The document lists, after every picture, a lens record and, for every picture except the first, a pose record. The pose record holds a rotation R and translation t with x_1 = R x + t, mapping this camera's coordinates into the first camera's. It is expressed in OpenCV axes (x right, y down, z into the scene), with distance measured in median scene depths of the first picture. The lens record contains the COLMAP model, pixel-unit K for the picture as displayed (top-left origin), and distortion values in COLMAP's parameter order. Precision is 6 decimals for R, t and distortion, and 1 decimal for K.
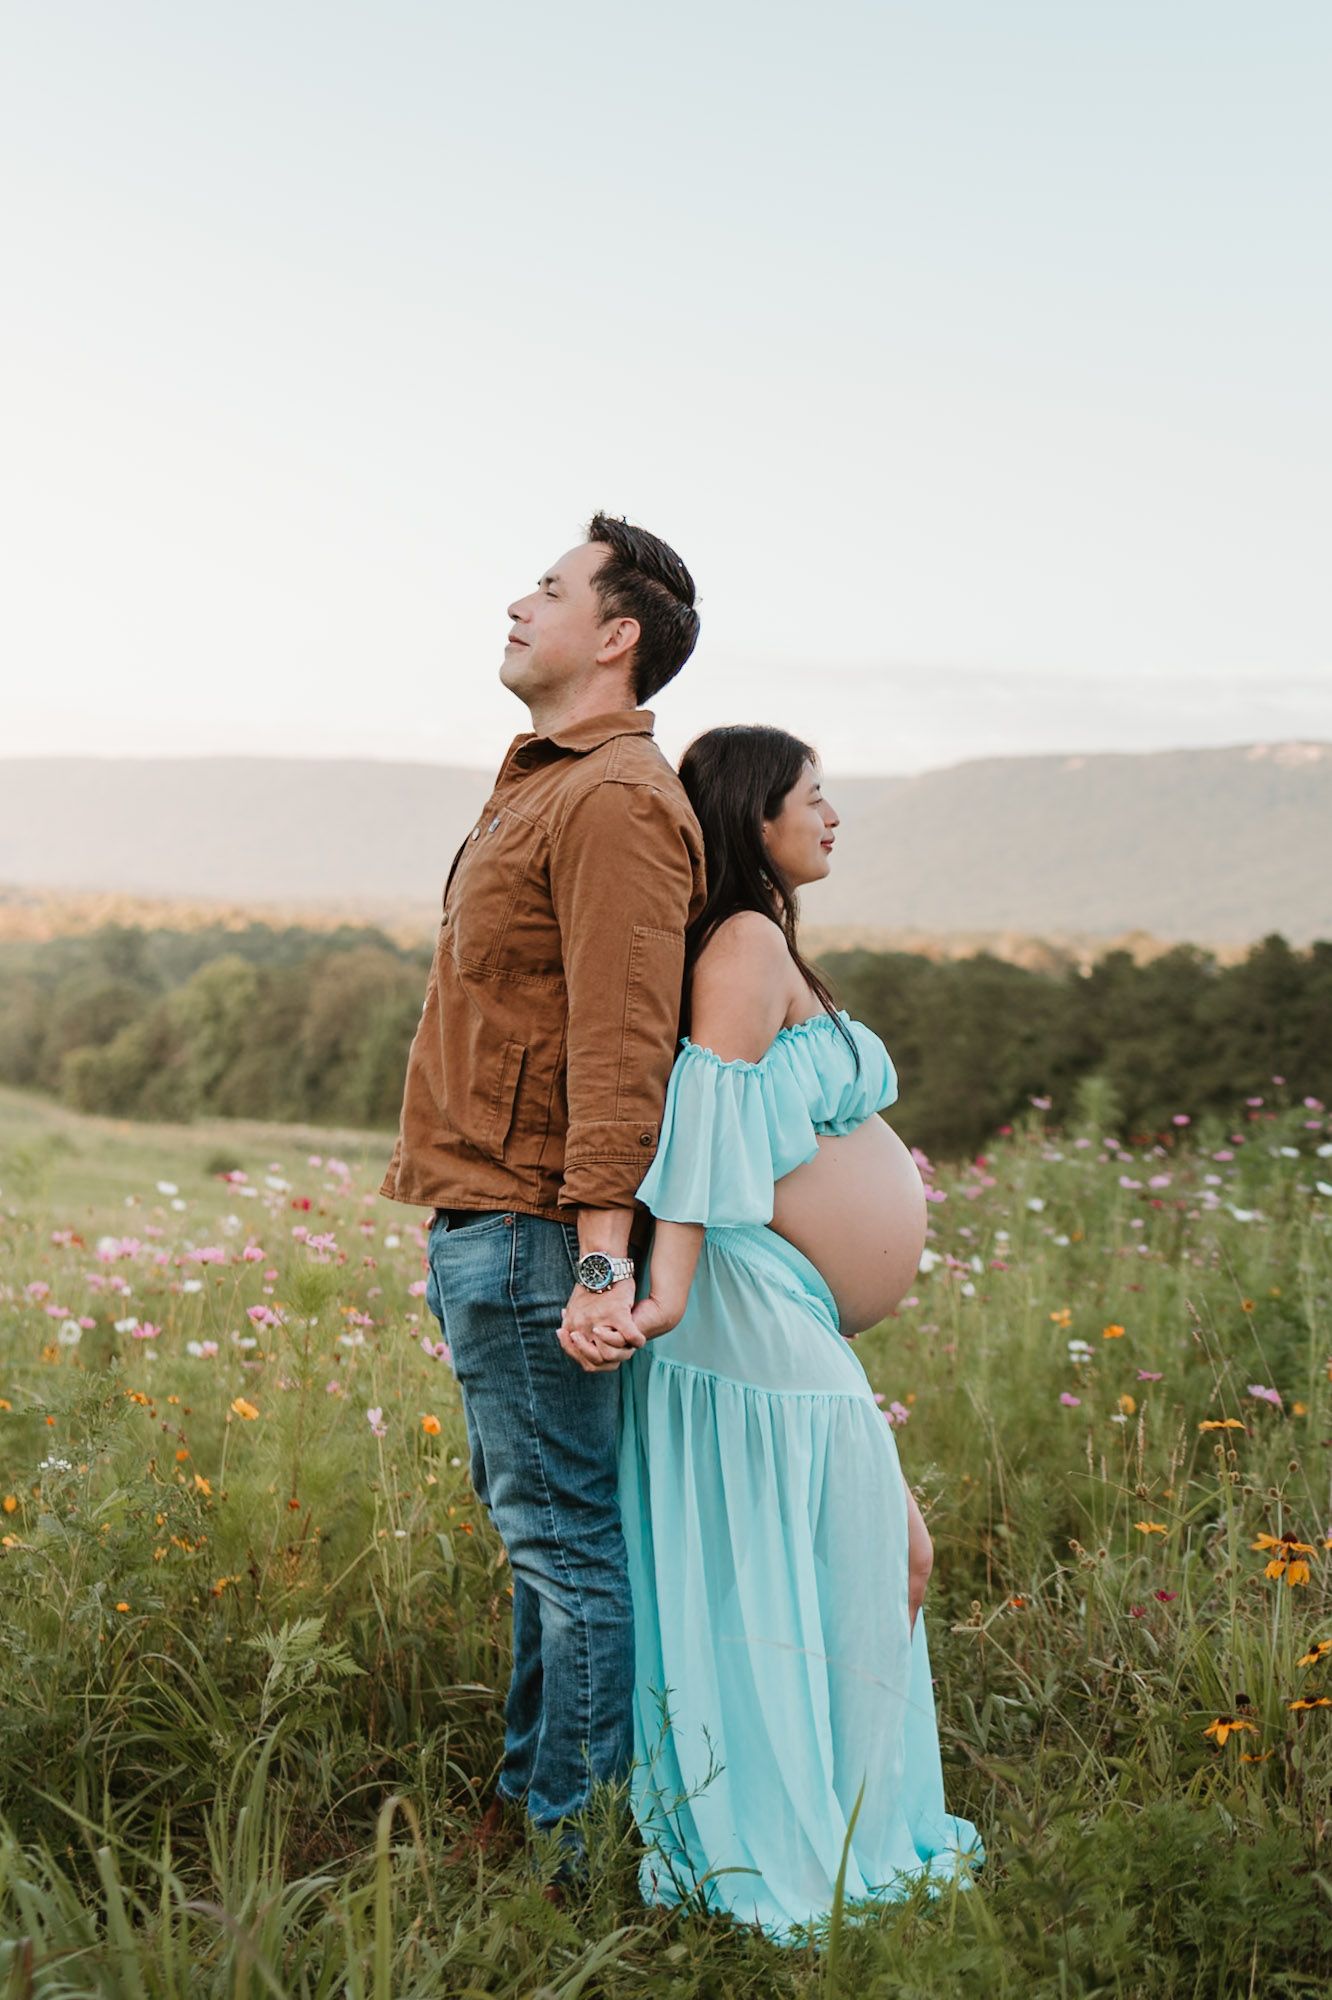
lens RADIAL K [[3069.6, 0, 701.0], [0, 3069.6, 993.5], [0, 0, 1]] dist [-0.026232, 0.007111]
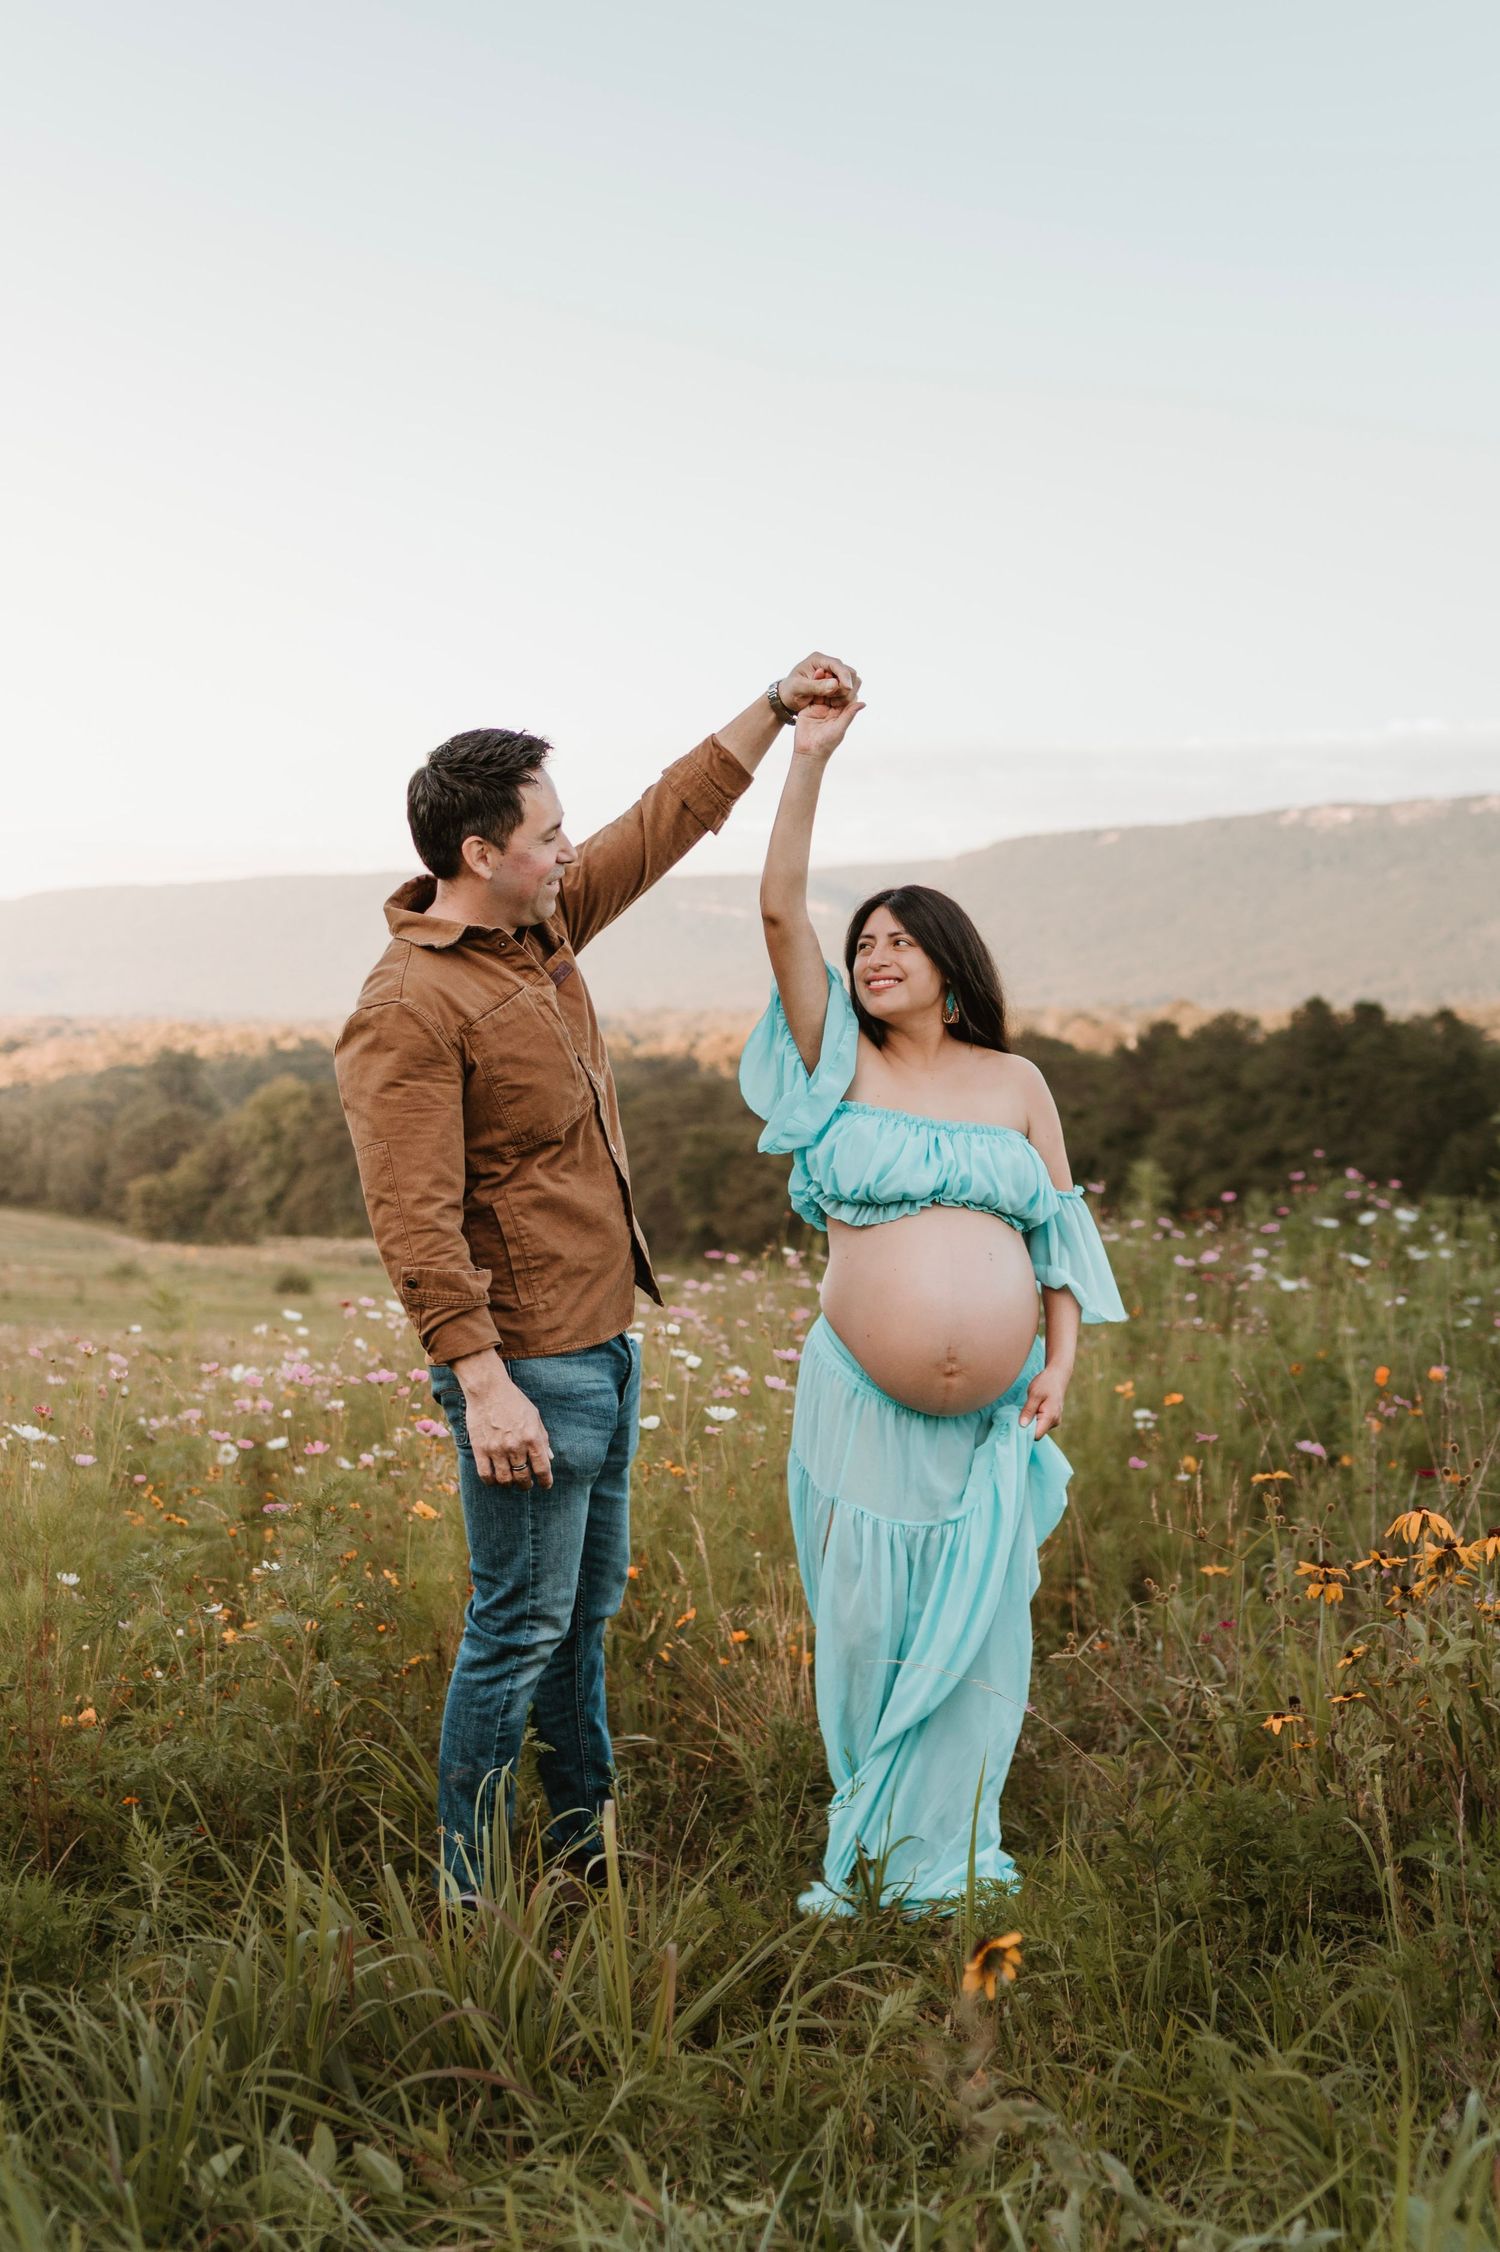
lens RADIAL K [[3294.5, 0, 750.0], [0, 3294.5, 1126.0], [0, 0, 1]] dist [0.015682, 0.074902]
pose [[0.998436, -0.055355, 0.007853, -0.017866], [0.055178, 0.998252, 0.021193, -0.017830], [-0.009012, -0.020726, 0.999745, -0.150584]]
